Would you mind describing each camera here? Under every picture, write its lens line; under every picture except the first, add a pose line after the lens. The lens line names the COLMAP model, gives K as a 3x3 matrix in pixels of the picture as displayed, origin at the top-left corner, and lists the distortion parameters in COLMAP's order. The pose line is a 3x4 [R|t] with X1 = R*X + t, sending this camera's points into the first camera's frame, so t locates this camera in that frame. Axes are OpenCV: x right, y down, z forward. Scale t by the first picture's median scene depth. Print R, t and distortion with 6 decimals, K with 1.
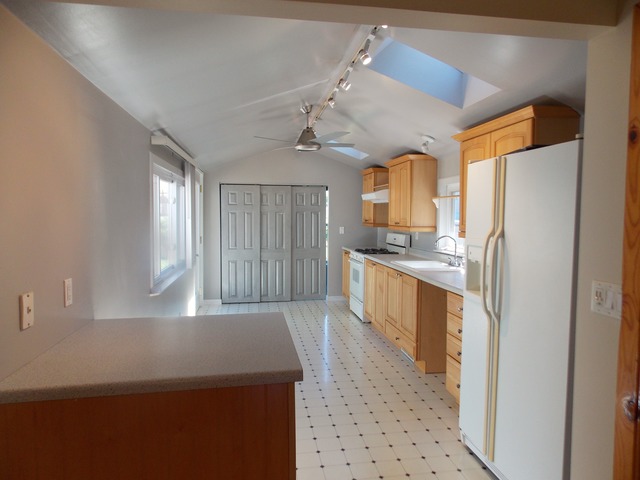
lens RADIAL K [[429.1, 0, 320.0], [0, 429.1, 240.3], [0, 0, 1]] dist [-0.001838, -0.000388]
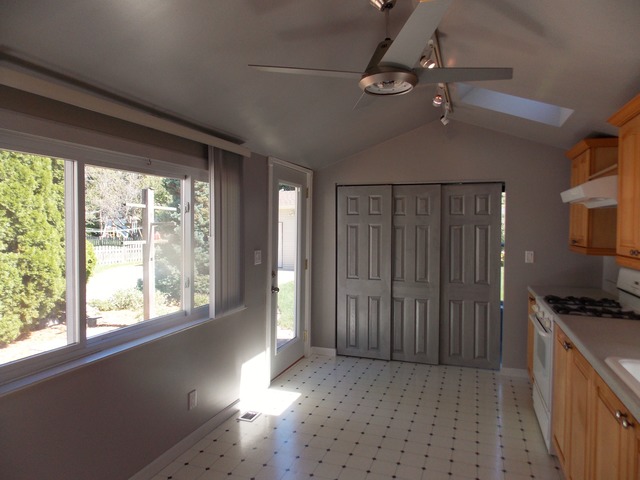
lens RADIAL K [[429.1, 0, 319.3], [0, 429.1, 242.0], [0, 0, 1]] dist [-0.001838, -0.000388]
pose [[0.877736, 0.020054, -0.478725, 0.080514], [-0.032817, 0.999294, -0.018308, -0.024359], [0.478020, 0.031780, 0.877774, 0.361248]]
